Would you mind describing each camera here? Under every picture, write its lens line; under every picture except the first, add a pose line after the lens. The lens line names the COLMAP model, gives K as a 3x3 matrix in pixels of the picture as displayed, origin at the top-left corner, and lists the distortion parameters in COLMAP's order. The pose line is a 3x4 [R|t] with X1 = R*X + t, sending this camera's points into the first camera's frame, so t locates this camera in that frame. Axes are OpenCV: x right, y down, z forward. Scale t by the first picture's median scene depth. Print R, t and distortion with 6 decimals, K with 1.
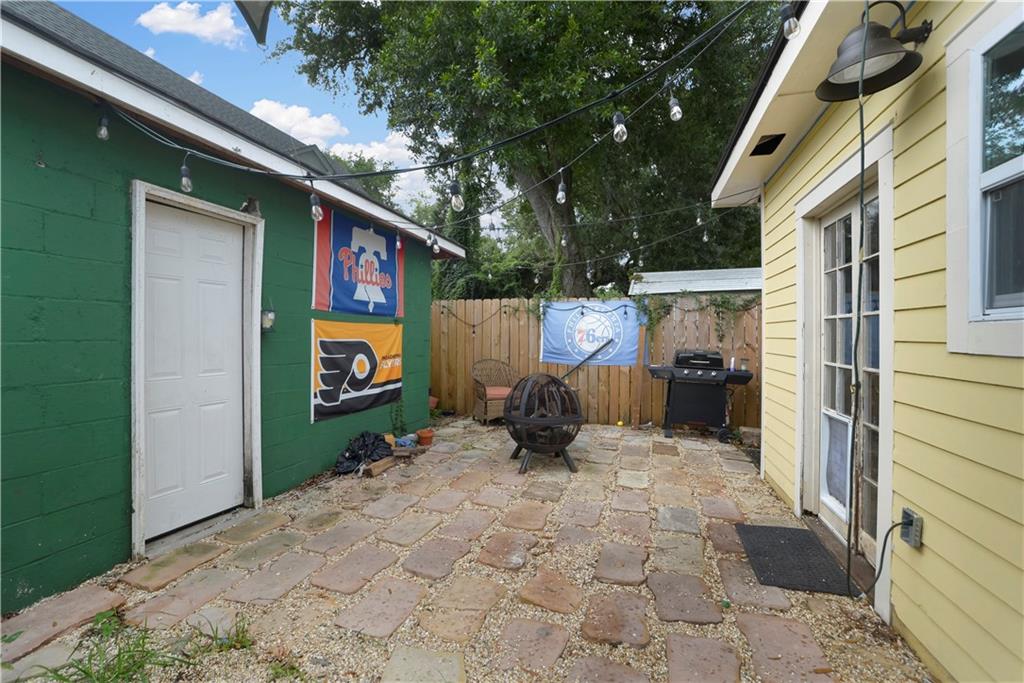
lens RADIAL K [[451.7, 0, 504.3], [0, 451.7, 342.4], [0, 0, 1]] dist [-0.073240, 0.024707]
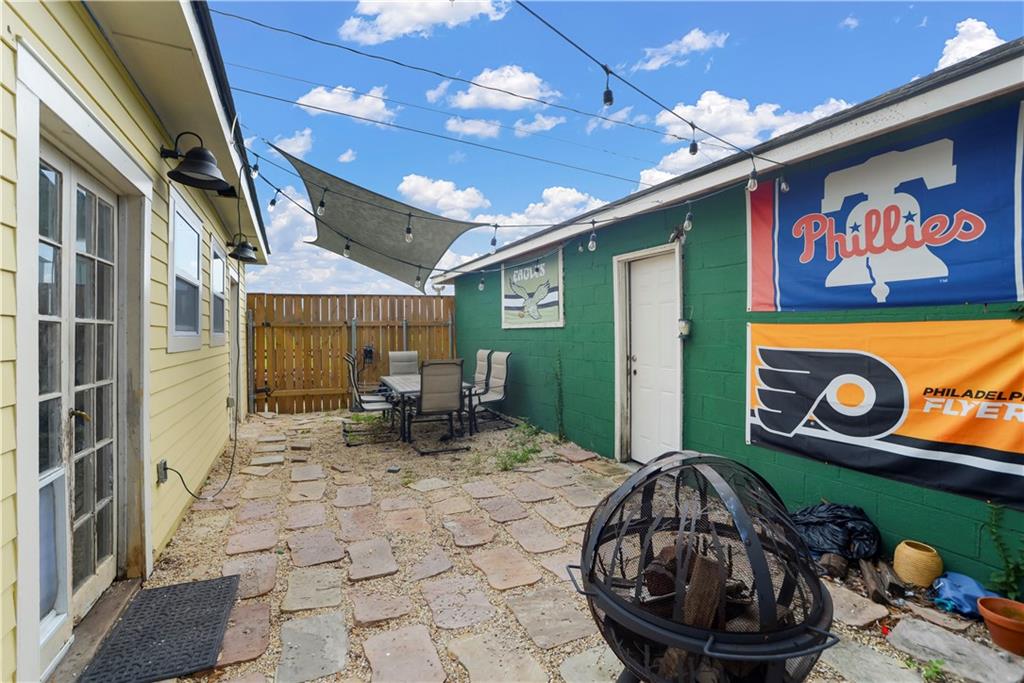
lens RADIAL K [[451.7, 0, 504.3], [0, 451.7, 342.4], [0, 0, 1]] dist [-0.073240, 0.024707]
pose [[-0.744632, 0.015463, -0.667296, 0.425271], [-0.004742, 0.999584, 0.028455, -0.032473], [0.667459, 0.024353, -0.744248, 1.146557]]
